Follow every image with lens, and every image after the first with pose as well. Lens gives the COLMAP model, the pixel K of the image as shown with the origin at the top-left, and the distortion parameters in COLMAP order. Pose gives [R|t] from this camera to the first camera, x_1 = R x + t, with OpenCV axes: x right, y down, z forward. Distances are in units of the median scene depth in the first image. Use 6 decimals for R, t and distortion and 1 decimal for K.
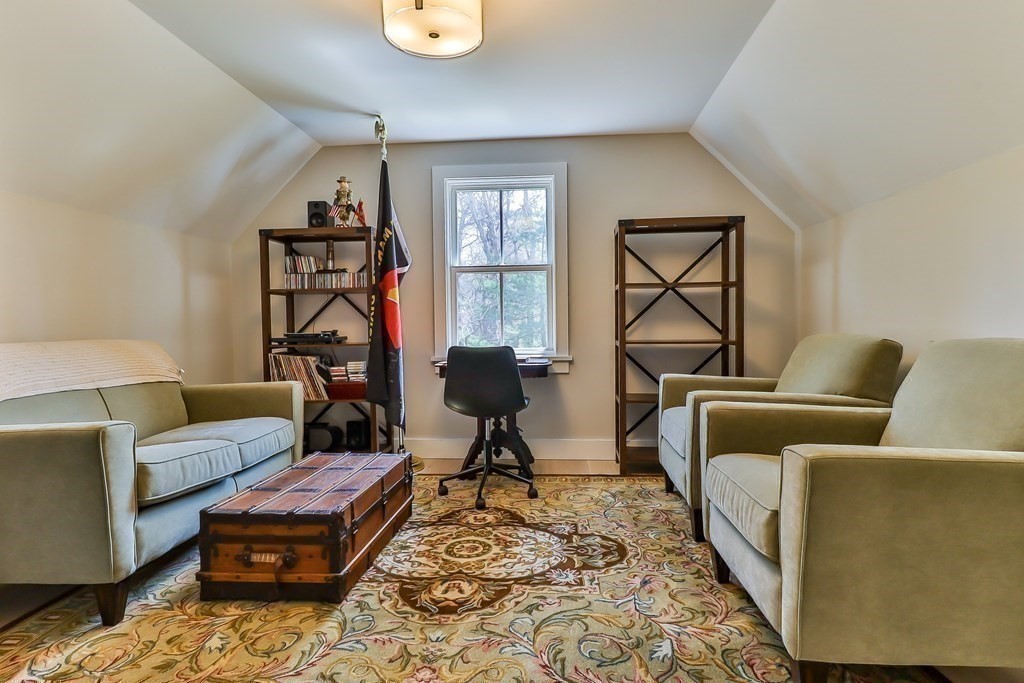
lens RADIAL K [[531.0, 0, 536.8], [0, 531.0, 335.2], [0, 0, 1]] dist [0.039806, 0.000466]
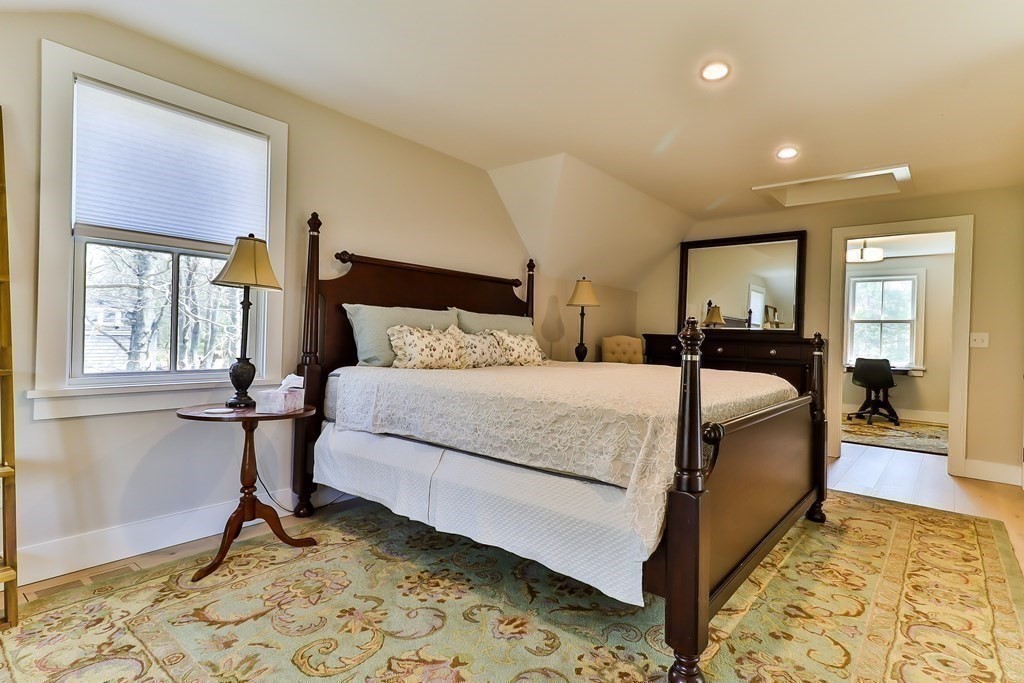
lens RADIAL K [[531.0, 0, 536.8], [0, 531.0, 335.2], [0, 0, 1]] dist [0.039806, 0.000466]
pose [[0.819042, 0.035032, -0.572663, 0.037453], [-0.053399, 0.998456, -0.015295, 0.029373], [0.571243, 0.043107, 0.819648, -1.537766]]
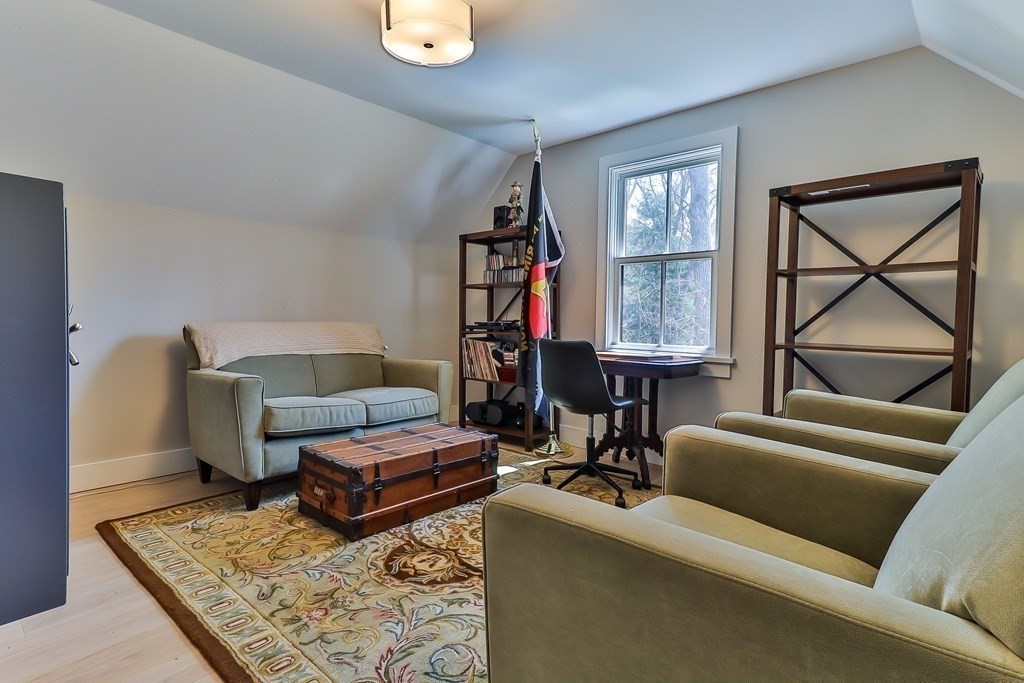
lens RADIAL K [[531.0, 0, 536.8], [0, 531.0, 335.2], [0, 0, 1]] dist [0.039806, 0.000466]
pose [[0.789055, 0.044054, -0.612741, 0.367722], [-0.035438, 0.999029, 0.026192, -0.008909], [0.613299, 0.001047, 0.789850, 0.158962]]
